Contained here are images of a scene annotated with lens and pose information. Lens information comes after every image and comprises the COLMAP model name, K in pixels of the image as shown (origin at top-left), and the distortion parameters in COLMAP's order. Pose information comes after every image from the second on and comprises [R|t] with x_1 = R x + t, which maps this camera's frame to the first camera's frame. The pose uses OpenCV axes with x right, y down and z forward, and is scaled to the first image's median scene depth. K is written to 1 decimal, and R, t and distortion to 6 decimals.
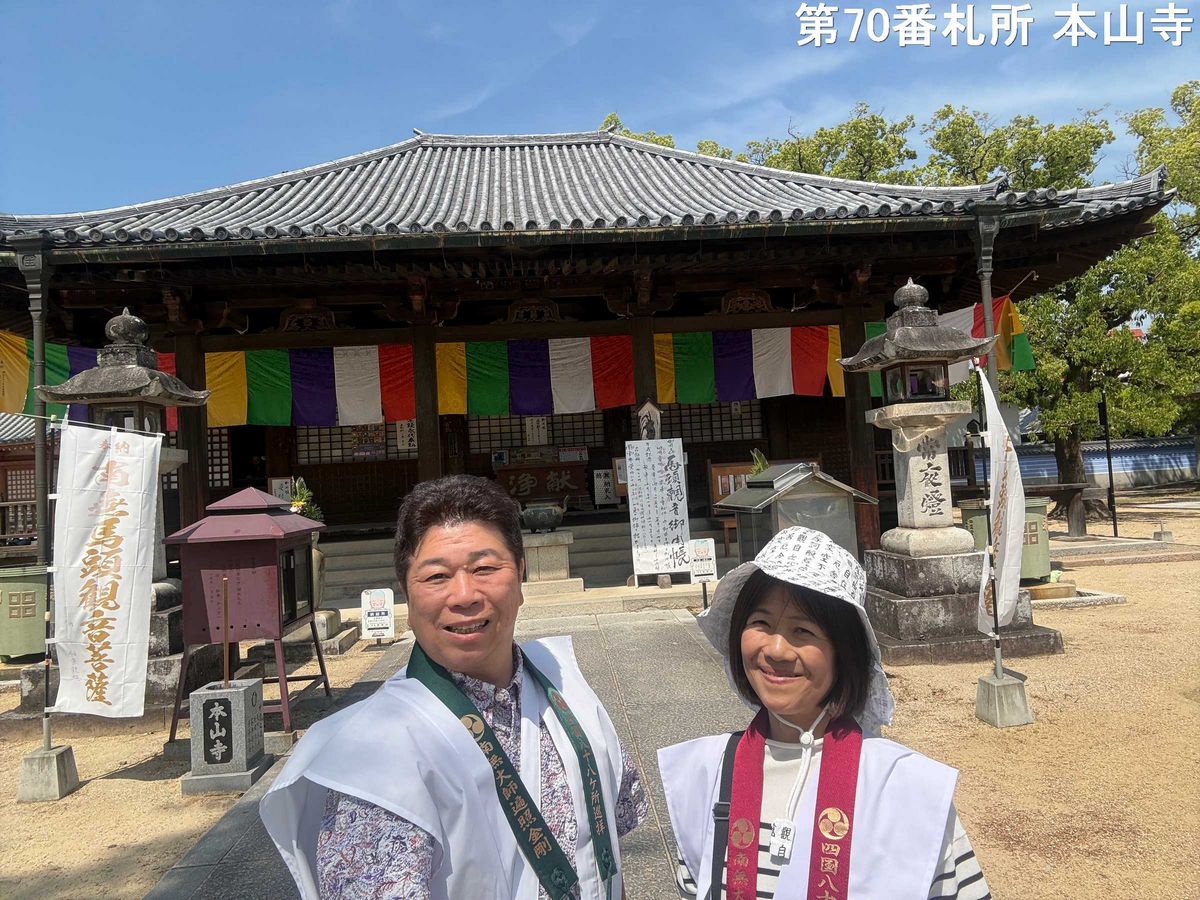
lens RADIAL K [[812.4, 0, 603.0], [0, 812.4, 447.1], [0, 0, 1]] dist [0.118659, -0.158884]
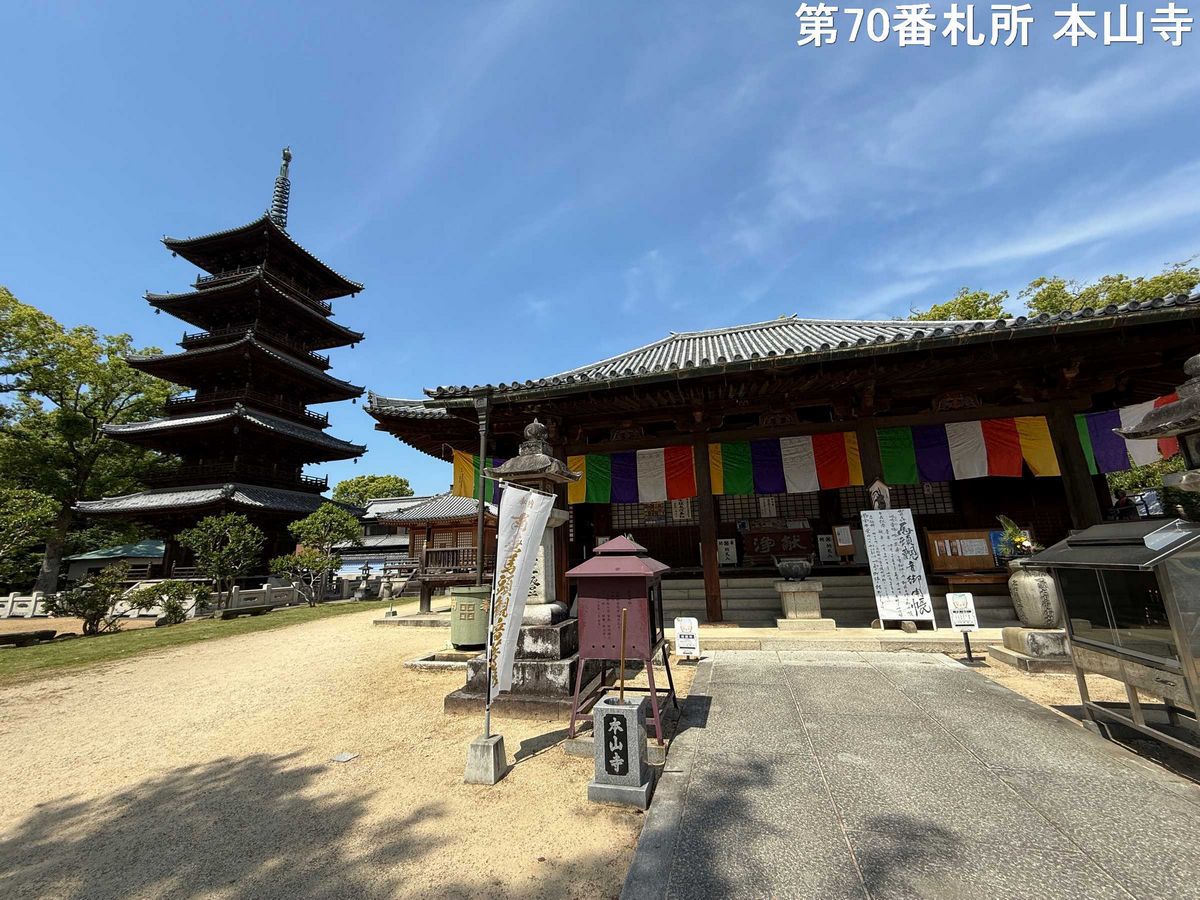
lens RADIAL K [[479.5, 0, 596.9], [0, 479.5, 449.7], [0, 0, 1]] dist [-0.000486, 0.000174]
pose [[0.942120, -0.043501, -0.332441, -0.100224], [-0.008499, 0.988130, -0.153388, 0.015253], [0.335167, 0.147335, 0.930567, 0.123451]]
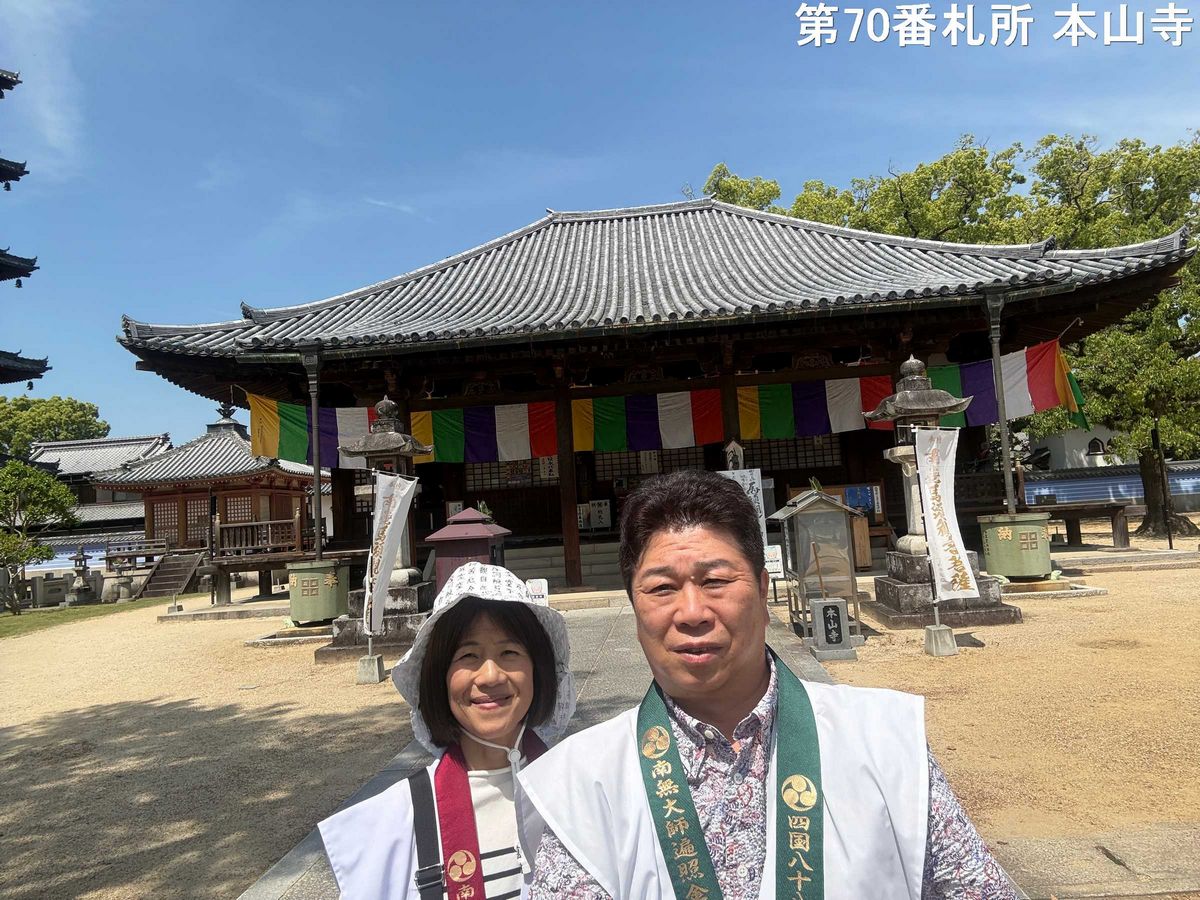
lens RADIAL K [[812.4, 0, 603.0], [0, 812.4, 447.1], [0, 0, 1]] dist [0.118659, -0.158884]
pose [[0.988931, -0.017717, -0.147312, 0.037930], [0.013780, 0.999521, -0.027701, -0.011440], [0.147732, 0.025364, 0.988702, -0.282620]]
